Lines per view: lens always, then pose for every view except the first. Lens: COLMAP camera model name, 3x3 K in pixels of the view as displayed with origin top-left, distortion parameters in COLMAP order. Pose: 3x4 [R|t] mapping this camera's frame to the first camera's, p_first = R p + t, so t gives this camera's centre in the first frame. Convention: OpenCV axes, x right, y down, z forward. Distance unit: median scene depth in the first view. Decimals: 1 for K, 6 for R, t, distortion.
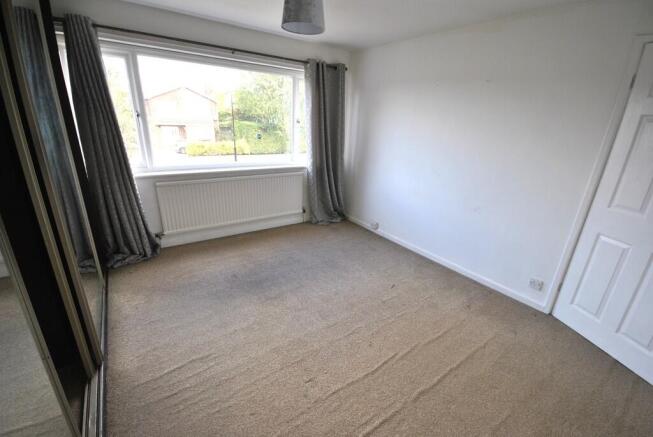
lens RADIAL K [[288.1, 0, 329.6], [0, 288.1, 221.2], [0, 0, 1]] dist [-0.001107, -0.000660]
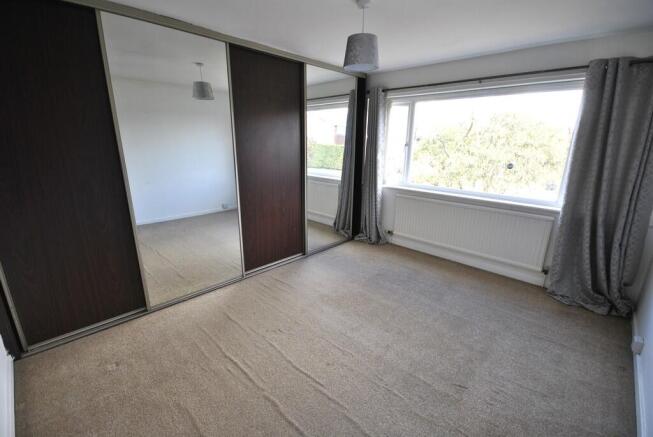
lens RADIAL K [[288.1, 0, 329.6], [0, 288.1, 221.2], [0, 0, 1]] dist [-0.001107, -0.000660]
pose [[0.189144, 0.223416, -0.956196, 0.613238], [-0.332446, 0.930837, 0.151730, -0.108333], [0.923961, 0.289184, 0.250336, 0.391090]]
